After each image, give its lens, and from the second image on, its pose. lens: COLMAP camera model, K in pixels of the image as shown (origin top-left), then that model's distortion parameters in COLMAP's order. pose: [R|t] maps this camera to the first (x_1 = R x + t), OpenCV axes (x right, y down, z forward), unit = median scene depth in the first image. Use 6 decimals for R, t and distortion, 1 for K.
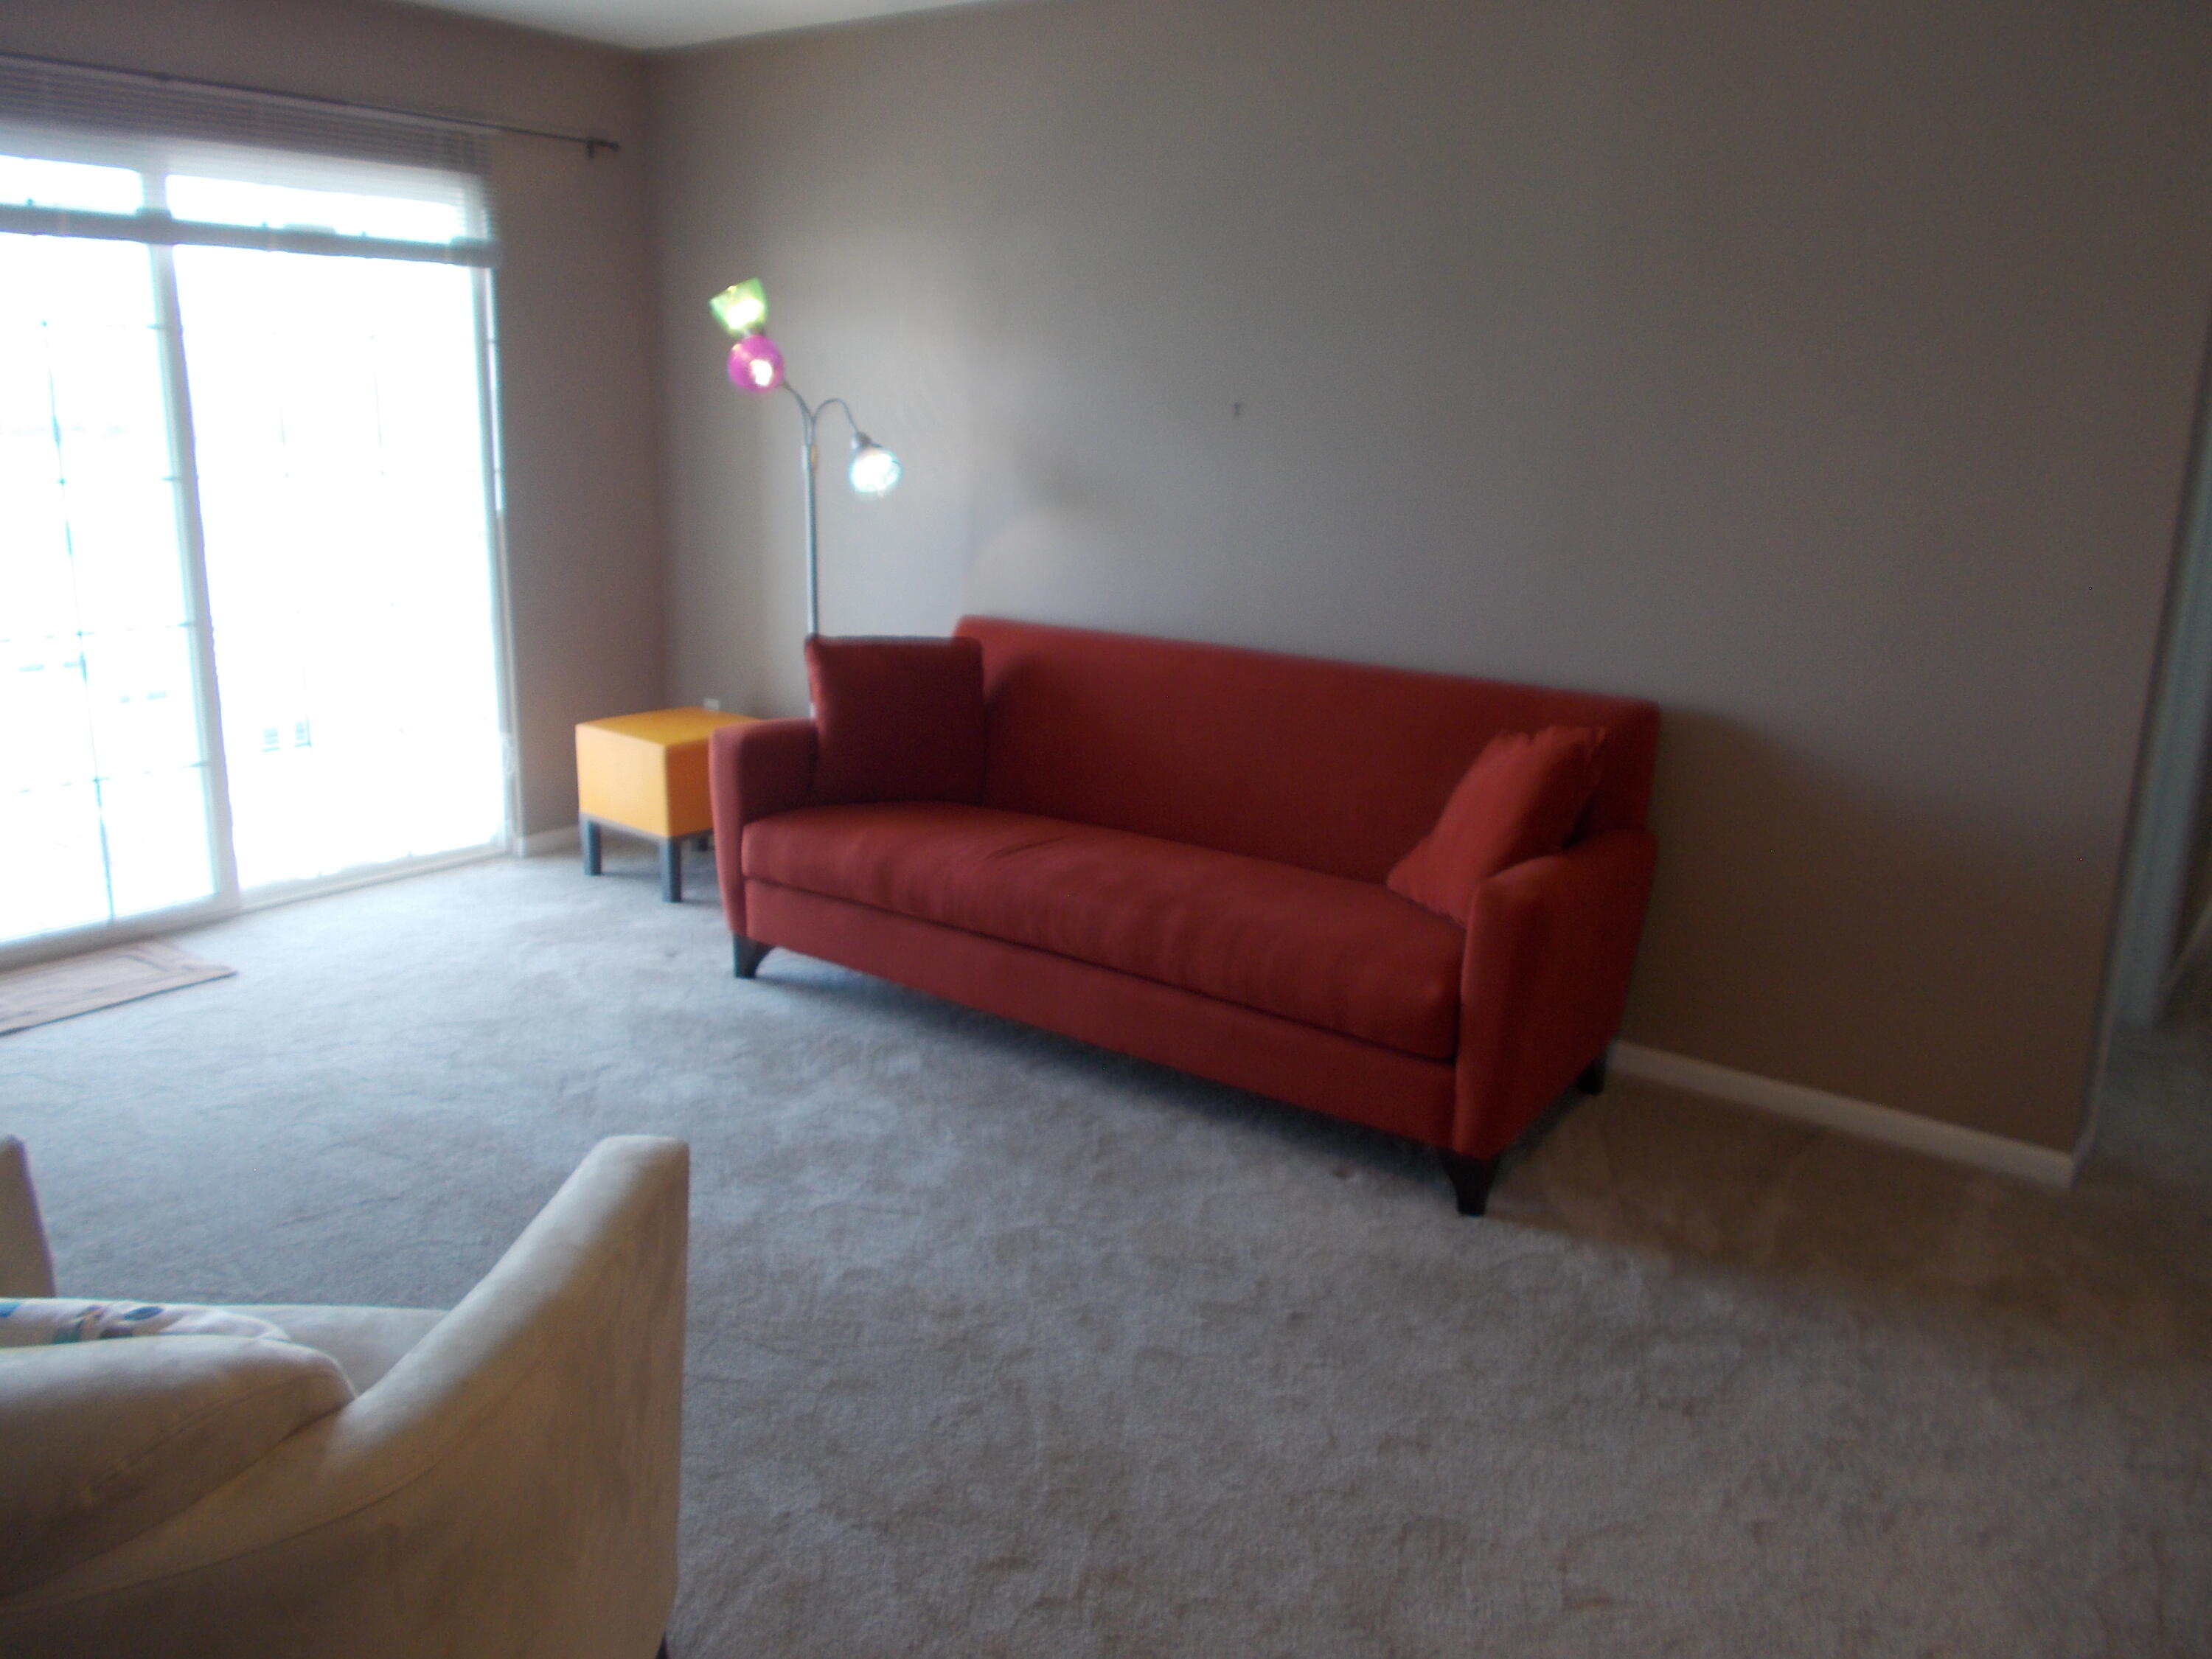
lens RADIAL K [[1745.6, 0, 1104.4], [0, 1745.6, 818.5], [0, 0, 1]] dist [0.051020, 0.002403]
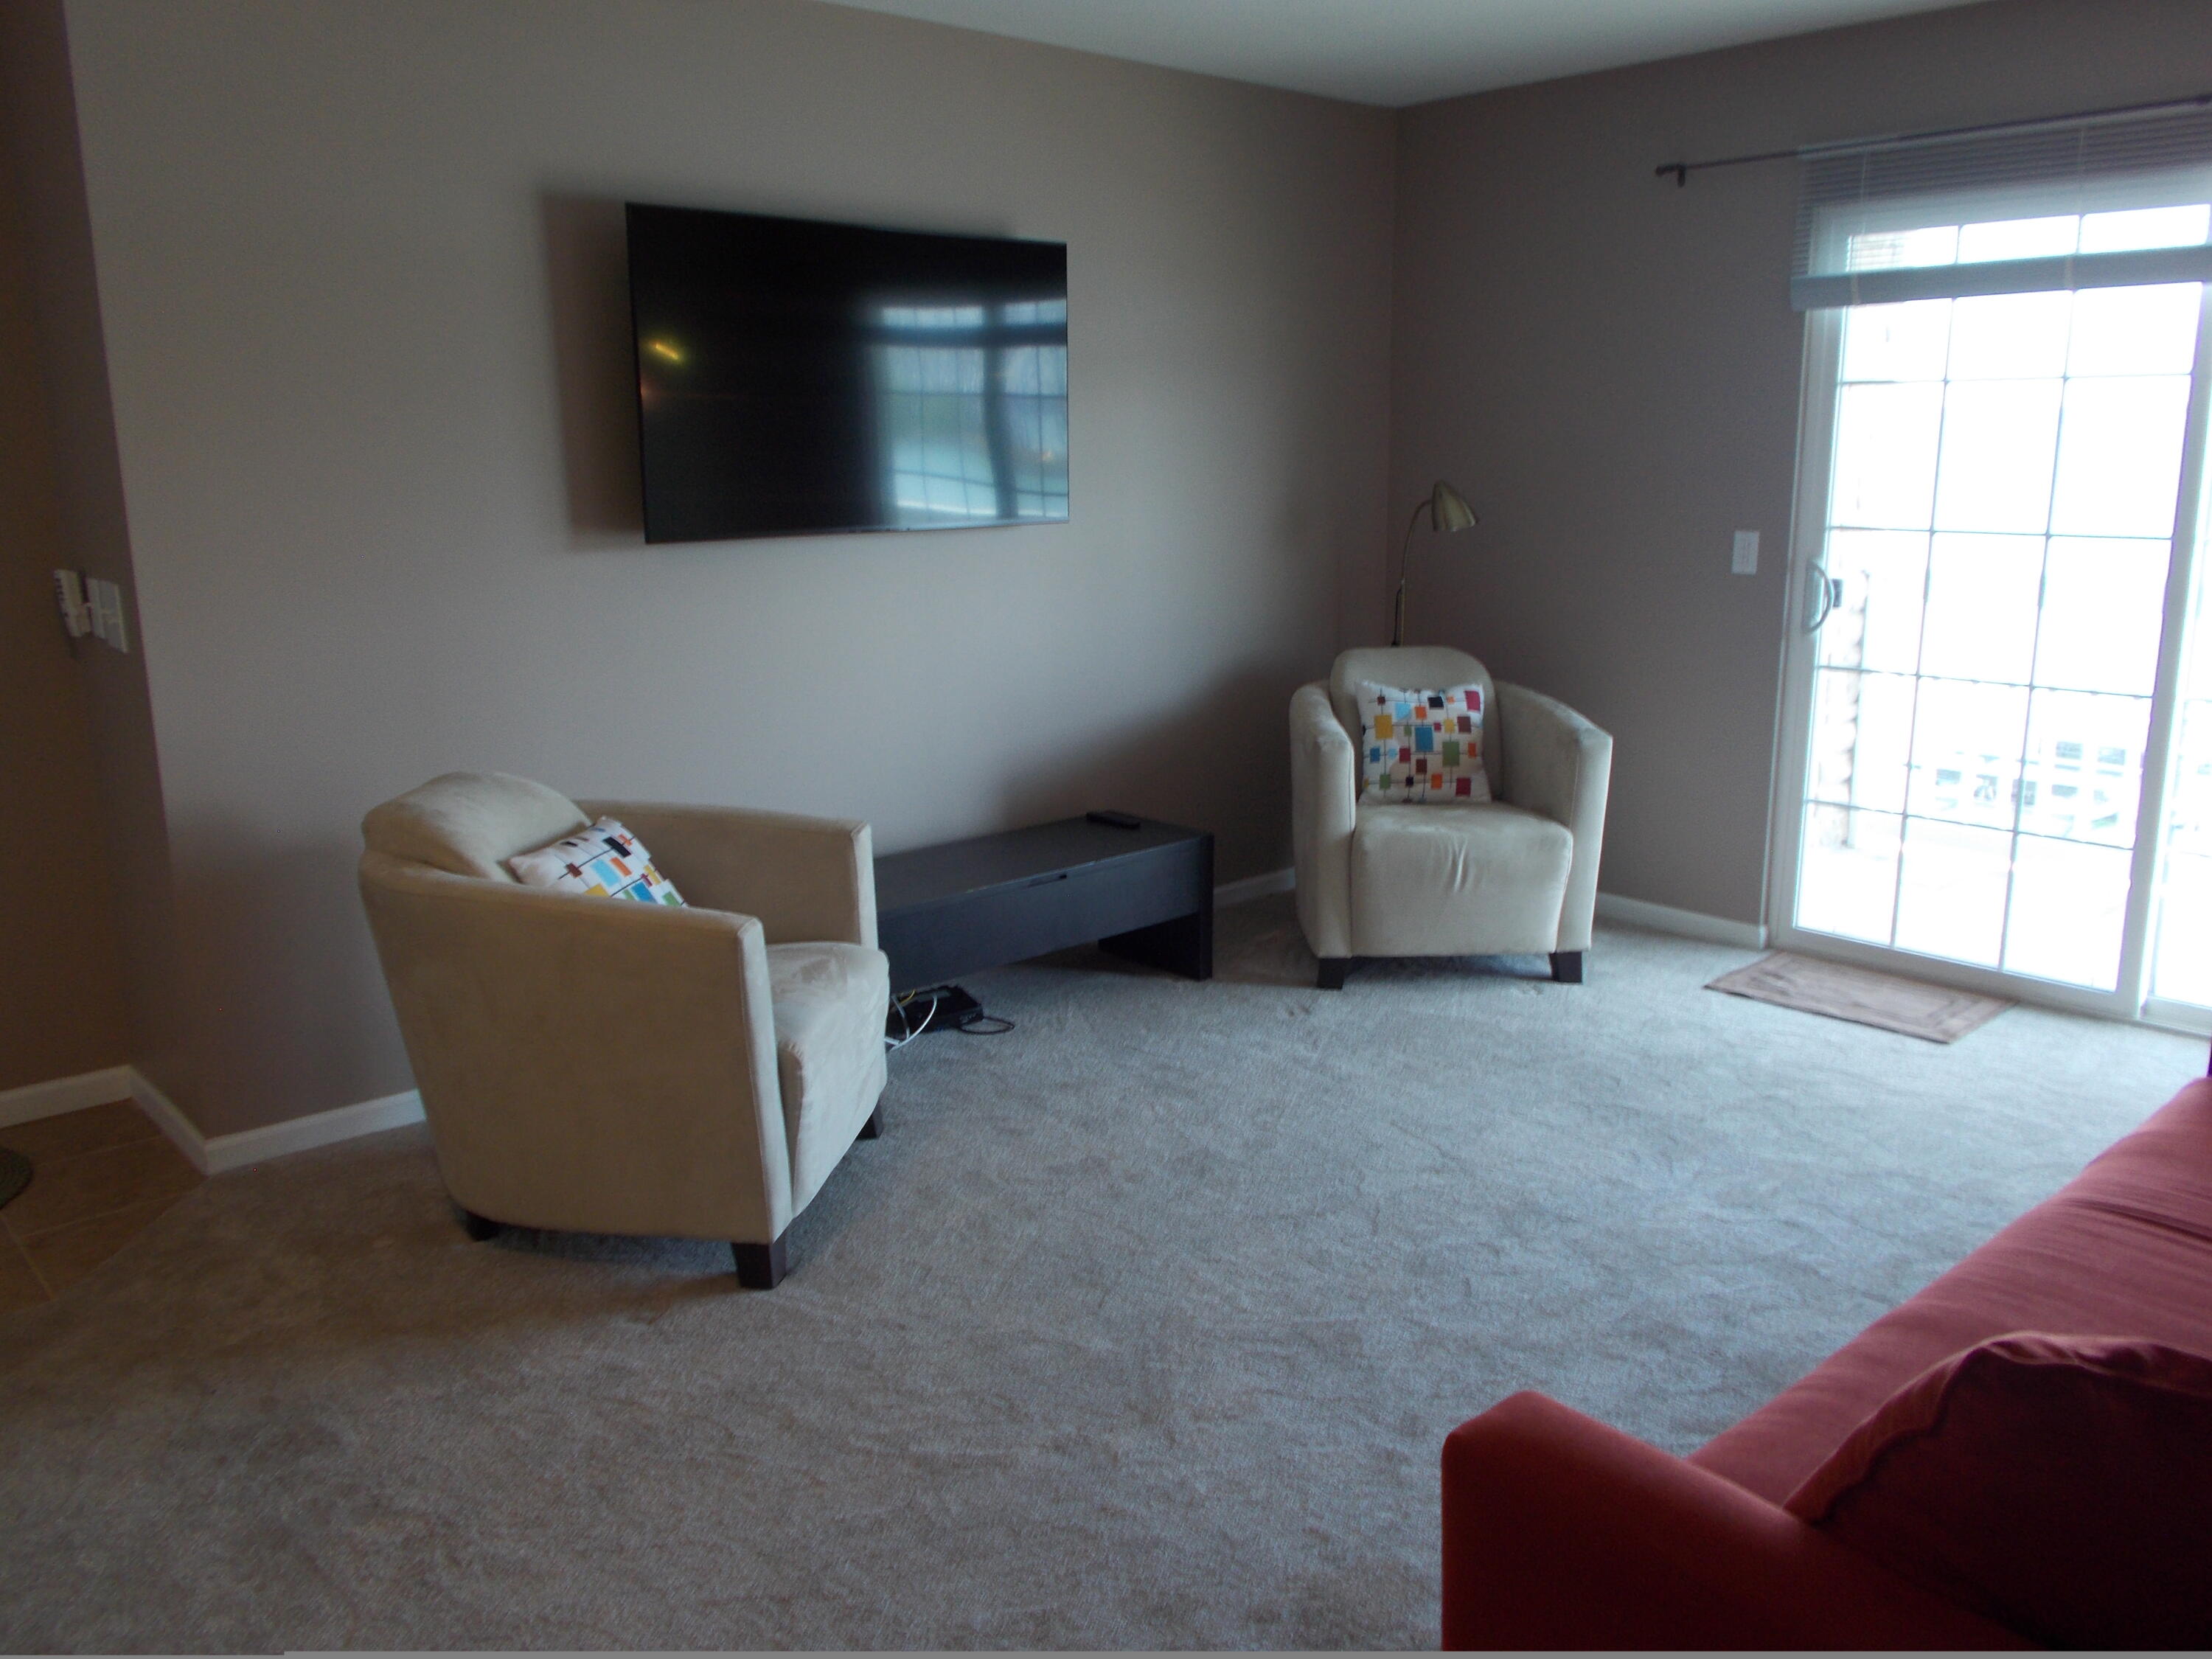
lens RADIAL K [[1745.6, 0, 1104.4], [0, 1745.6, 818.5], [0, 0, 1]] dist [0.051020, 0.002403]
pose [[-0.188350, 0.193089, -0.962933, 0.493449], [-0.229694, 0.944628, 0.234347, -0.146705], [0.954864, 0.265319, -0.133569, 0.654910]]
